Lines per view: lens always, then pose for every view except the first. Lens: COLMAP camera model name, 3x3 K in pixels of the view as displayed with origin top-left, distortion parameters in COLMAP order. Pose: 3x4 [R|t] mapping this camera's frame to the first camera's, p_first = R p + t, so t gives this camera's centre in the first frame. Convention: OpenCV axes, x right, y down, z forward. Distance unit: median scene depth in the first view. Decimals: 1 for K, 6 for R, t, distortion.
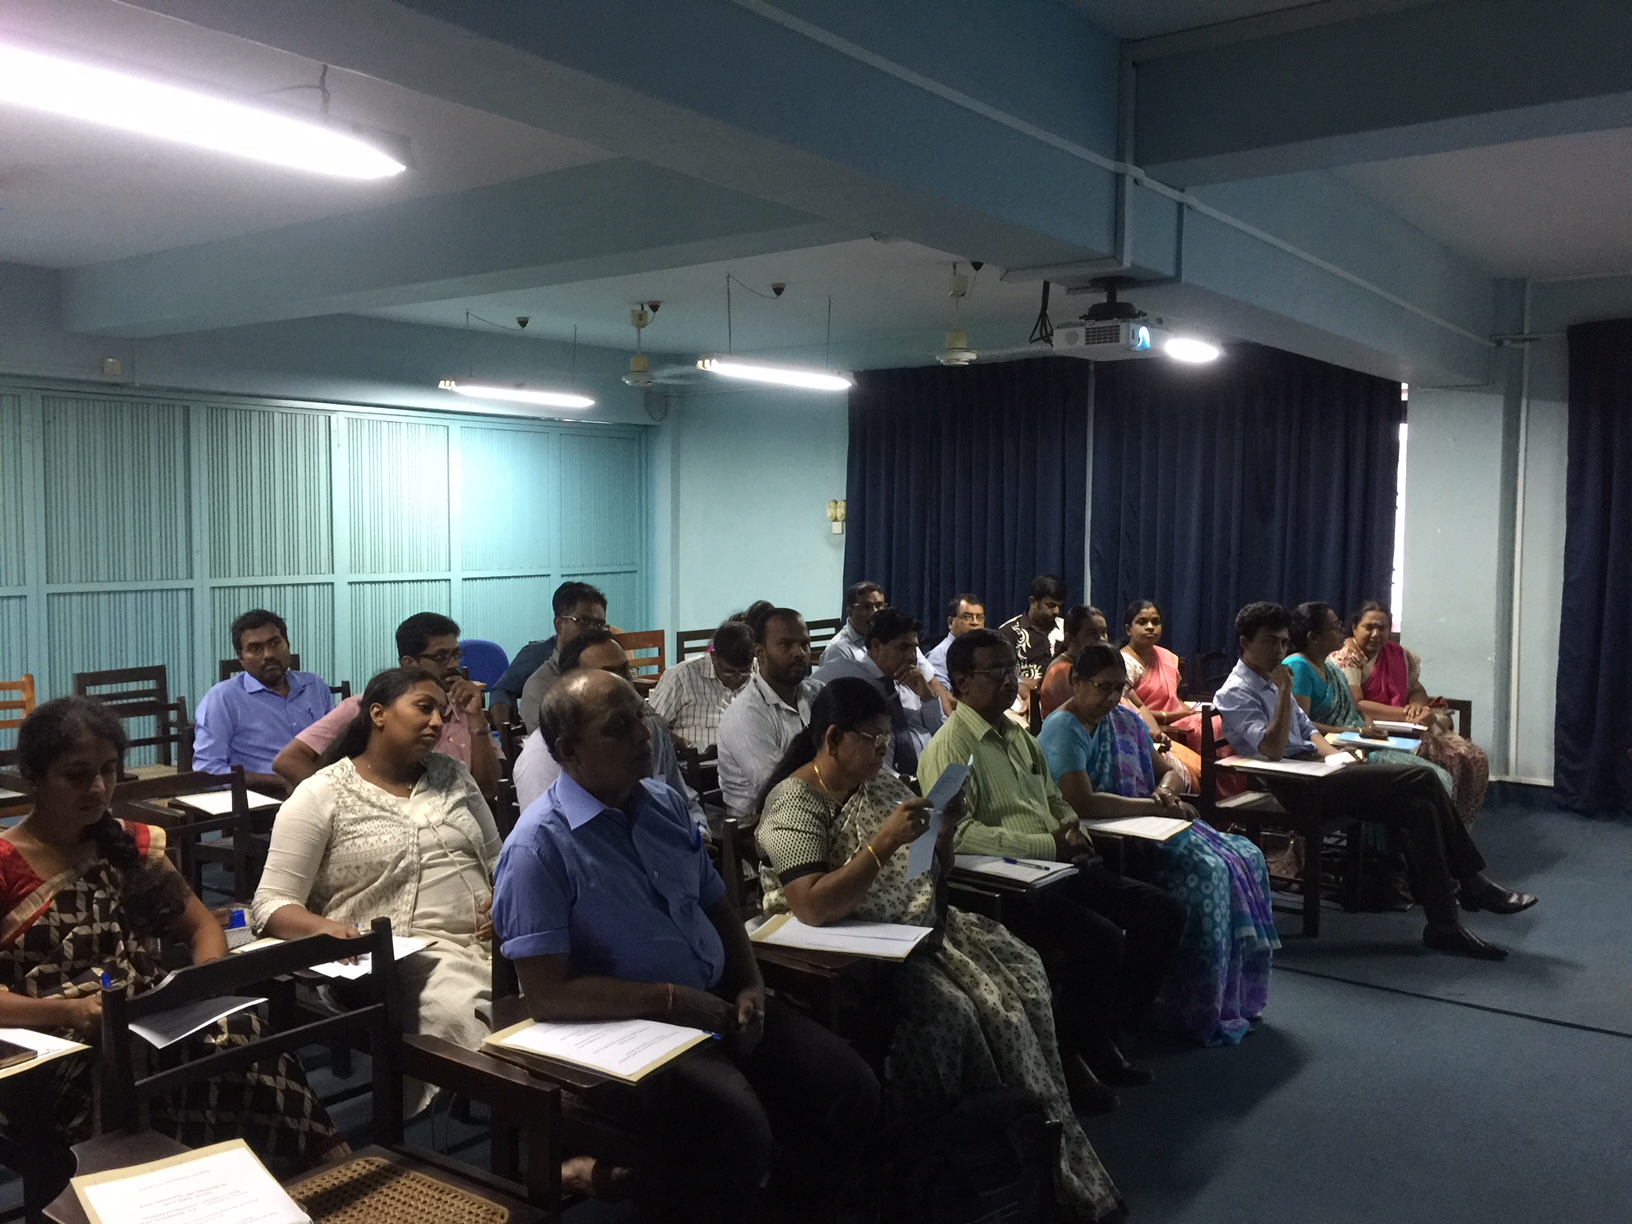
lens RADIAL K [[1403.2, 0, 816.0], [0, 1403.2, 612.0], [0, 0, 1]] dist [0.008203, 0.005316]
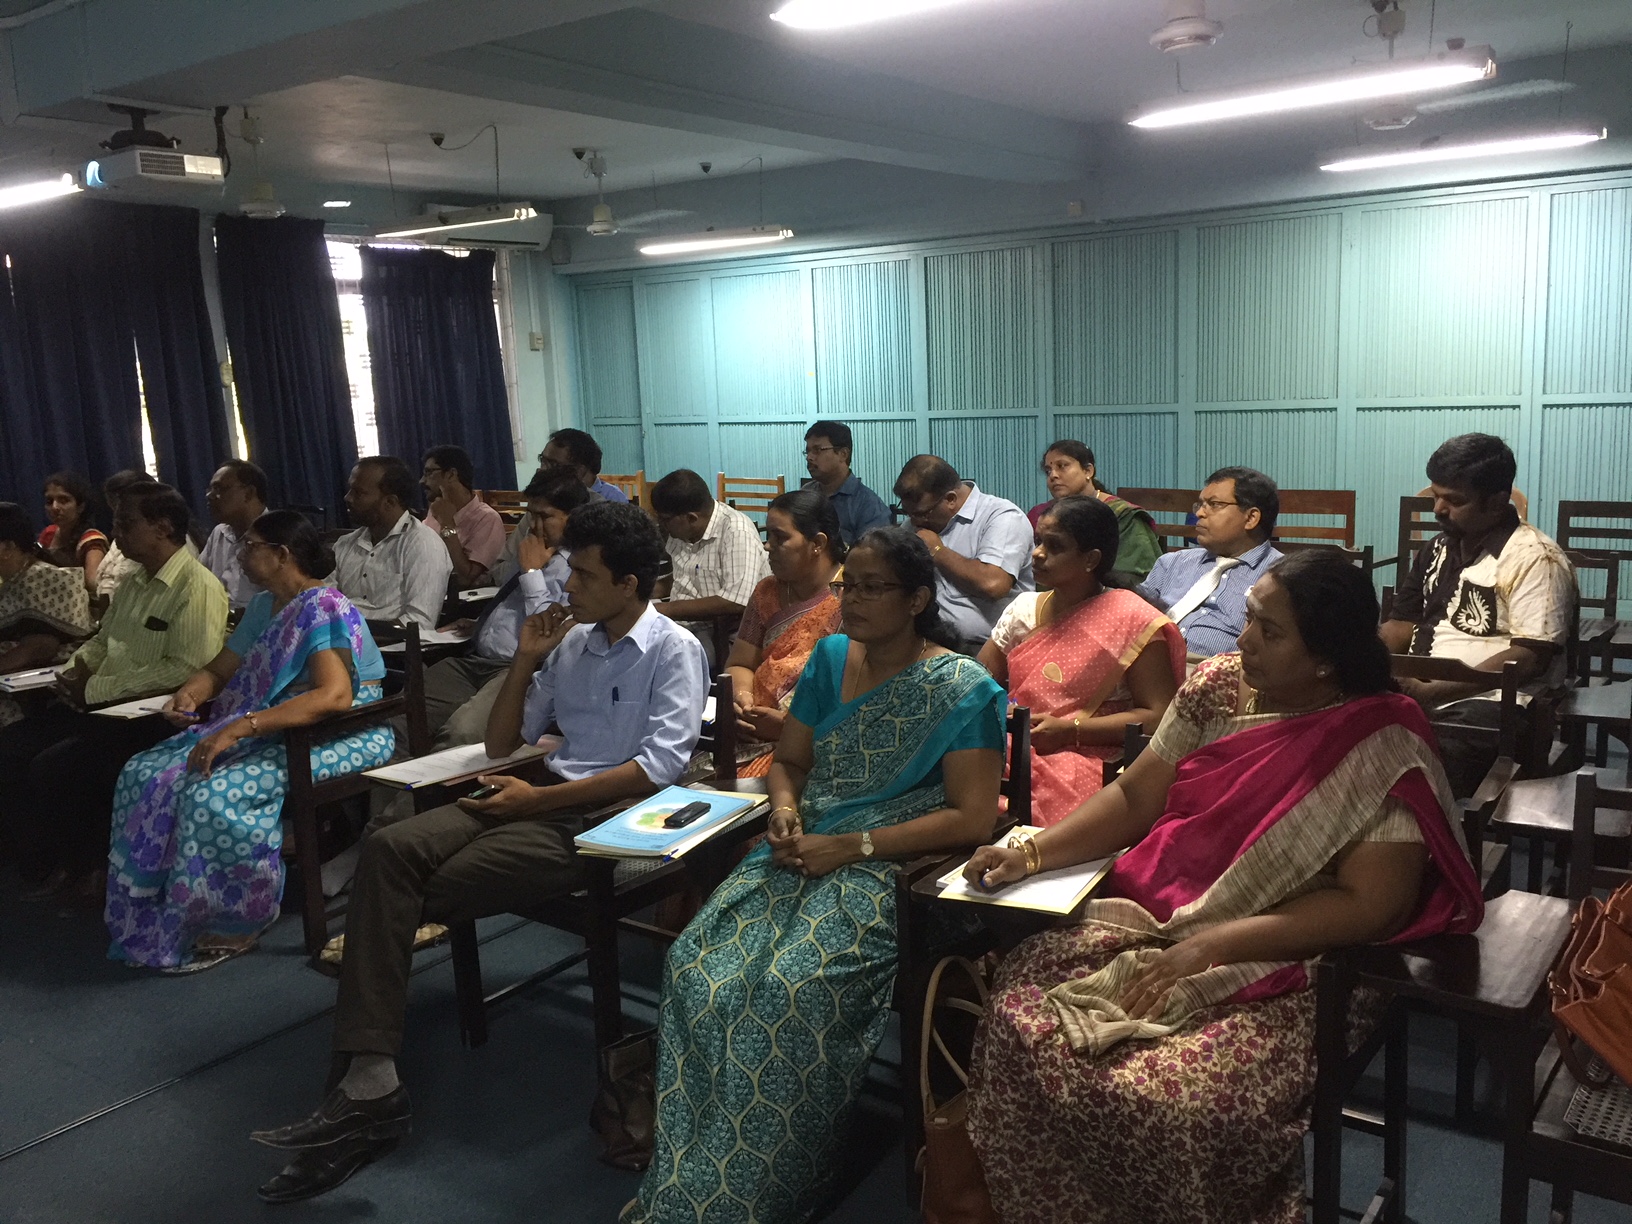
lens RADIAL K [[1403.2, 0, 816.0], [0, 1403.2, 612.0], [0, 0, 1]] dist [0.008203, 0.005316]
pose [[0.012988, 0.167983, -0.985704, 0.581162], [-0.013266, 0.985730, 0.167812, -0.041467], [0.999828, 0.010897, 0.015031, 0.728059]]
